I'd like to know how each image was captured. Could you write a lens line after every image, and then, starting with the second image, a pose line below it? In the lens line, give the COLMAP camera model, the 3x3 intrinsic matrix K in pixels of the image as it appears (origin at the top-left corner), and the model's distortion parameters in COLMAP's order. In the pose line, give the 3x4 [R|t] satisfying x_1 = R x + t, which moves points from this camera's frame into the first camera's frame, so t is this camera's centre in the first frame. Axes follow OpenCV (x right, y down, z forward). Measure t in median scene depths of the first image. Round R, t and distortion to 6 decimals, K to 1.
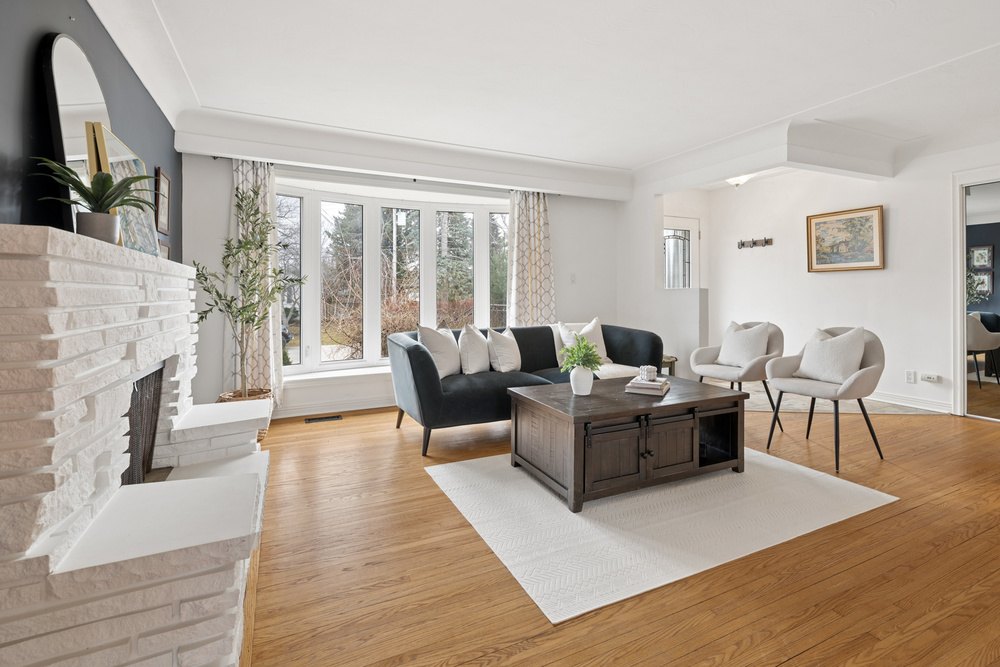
lens RADIAL K [[476.7, 0, 514.7], [0, 476.7, 292.3], [0, 0, 1]] dist [-0.000092, -0.001138]
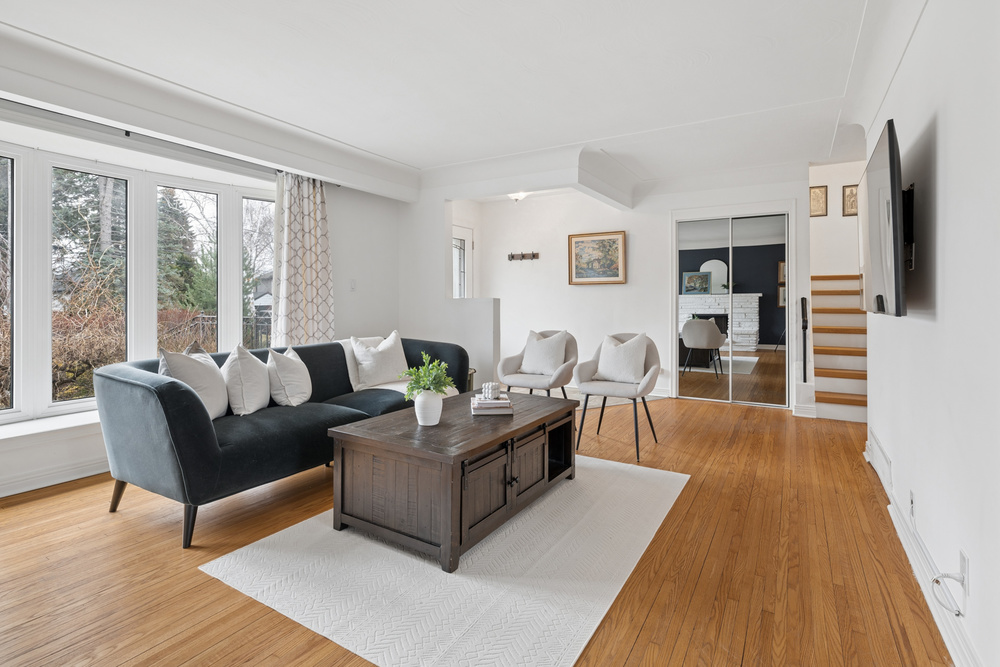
lens RADIAL K [[476.7, 0, 523.2], [0, 476.7, 304.3], [0, 0, 1]] dist [-0.000092, -0.001138]
pose [[0.831253, 0.000907, 0.555894, -0.145906], [-0.005650, 0.999961, 0.006818, -0.003608], [-0.555866, -0.008809, 0.831225, 0.162291]]
